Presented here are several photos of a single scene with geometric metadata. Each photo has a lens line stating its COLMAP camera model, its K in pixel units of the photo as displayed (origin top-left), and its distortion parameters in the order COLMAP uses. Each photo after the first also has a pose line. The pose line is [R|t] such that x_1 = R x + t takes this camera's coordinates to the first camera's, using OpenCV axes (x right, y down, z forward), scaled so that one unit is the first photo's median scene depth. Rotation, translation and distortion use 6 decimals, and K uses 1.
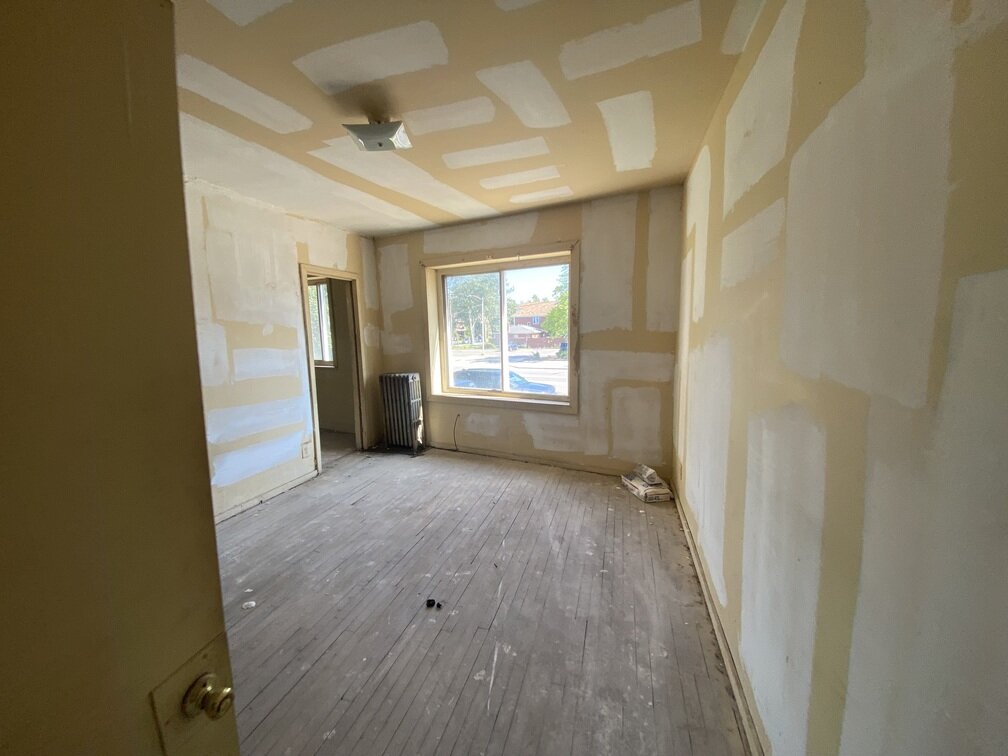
lens RADIAL K [[414.0, 0, 504.0], [0, 414.0, 378.0], [0, 0, 1]] dist [-0.000585, -0.015595]
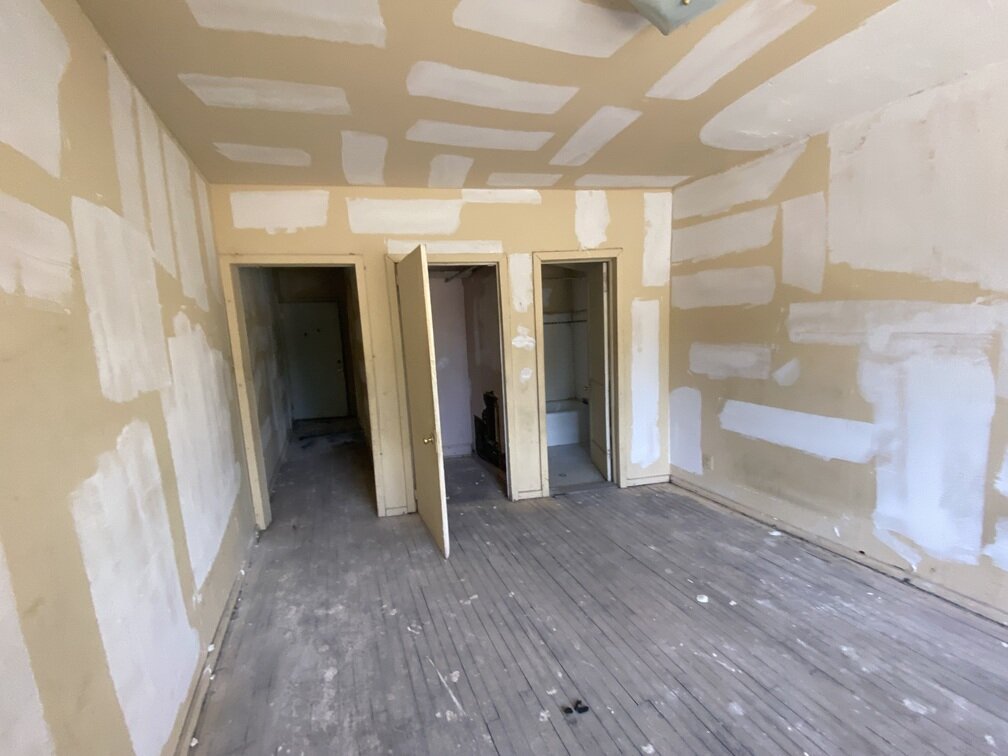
lens RADIAL K [[414.0, 0, 504.0], [0, 414.0, 378.0], [0, 0, 1]] dist [-0.000585, -0.015595]
pose [[-0.783850, 0.135411, -0.606005, 0.357247], [-0.015708, 0.971297, 0.237353, -0.240152], [0.620751, 0.195568, -0.759224, 1.651246]]
